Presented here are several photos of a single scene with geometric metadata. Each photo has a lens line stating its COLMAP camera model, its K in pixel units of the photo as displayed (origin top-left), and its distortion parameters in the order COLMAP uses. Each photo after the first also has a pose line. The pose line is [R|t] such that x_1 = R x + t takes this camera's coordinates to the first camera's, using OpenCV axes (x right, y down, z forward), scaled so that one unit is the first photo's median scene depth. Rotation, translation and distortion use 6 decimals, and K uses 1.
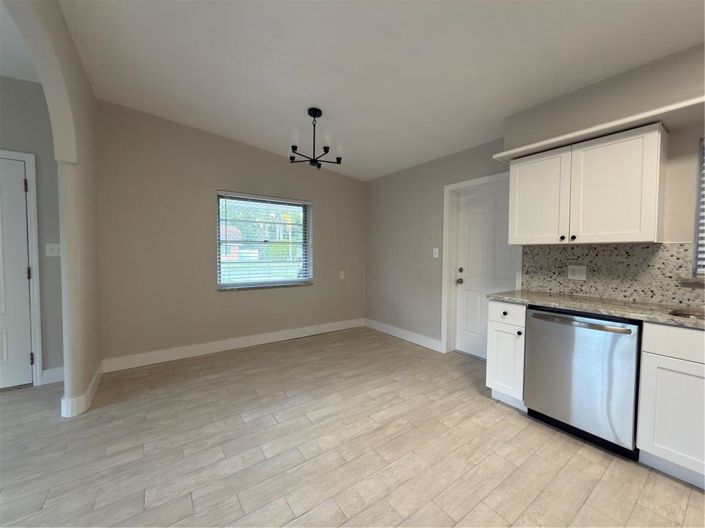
lens RADIAL K [[282.3, 0, 351.3], [0, 282.3, 264.0], [0, 0, 1]] dist [-0.000440, 0.000042]
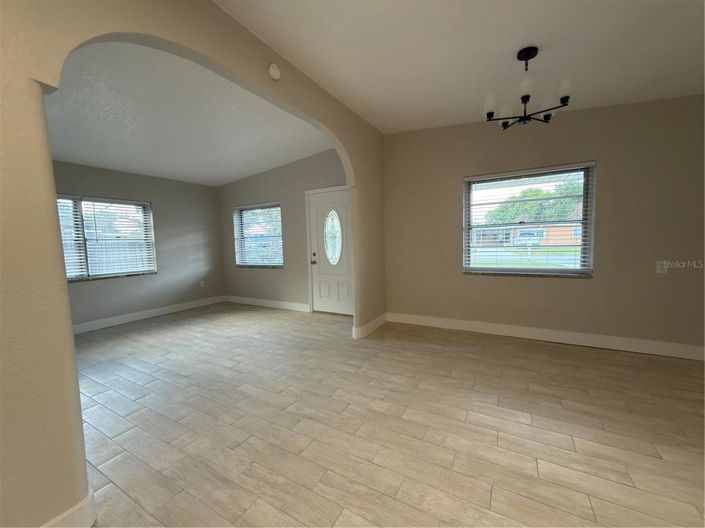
lens RADIAL K [[282.3, 0, 351.3], [0, 282.3, 264.0], [0, 0, 1]] dist [-0.000440, 0.000042]
pose [[0.421916, 0.055550, -0.904931, 0.420225], [-0.004107, 0.998228, 0.059362, -0.002732], [0.906626, -0.021330, 0.421397, 0.231385]]
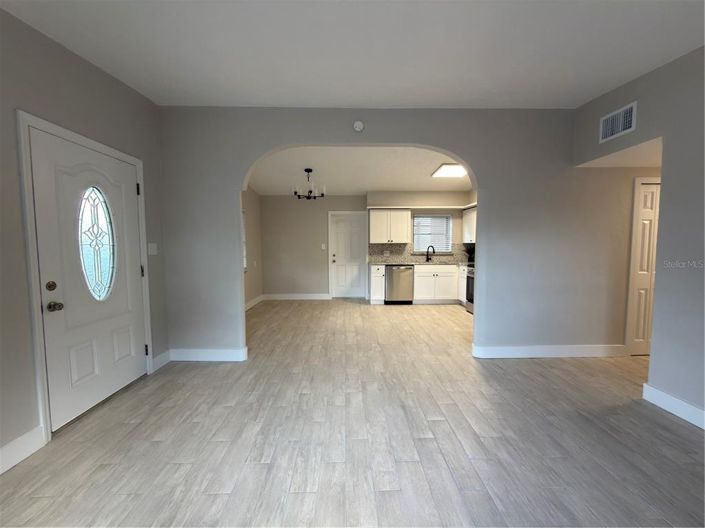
lens RADIAL K [[282.3, 0, 351.3], [0, 282.3, 264.0], [0, 0, 1]] dist [-0.000440, 0.000042]
pose [[0.564309, -0.063994, 0.823080, -1.577661], [0.040792, 0.997935, 0.049622, -0.015382], [-0.824555, 0.005573, 0.565754, -0.264742]]
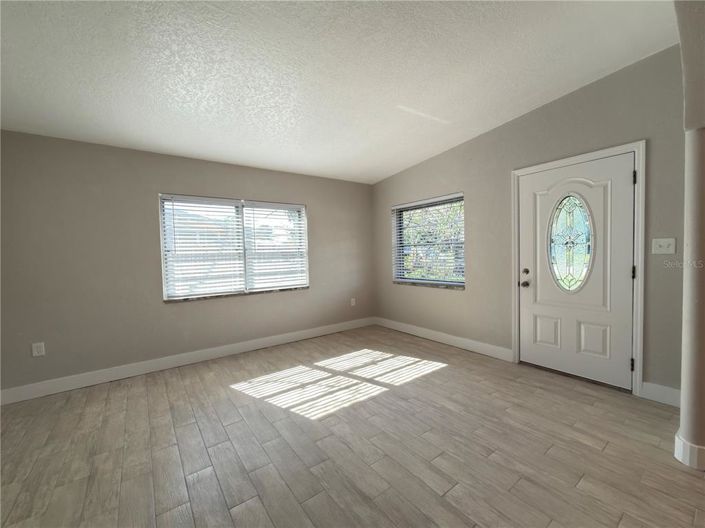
lens RADIAL K [[292.6, 0, 352.5], [0, 292.6, 264.0], [0, 0, 1]] dist [-0.001241, -0.000069]
pose [[0.010994, 0.030636, -0.999470, -0.195926], [-0.010351, 0.999480, 0.030523, -0.013971], [0.999886, 0.010010, 0.011306, 0.067883]]
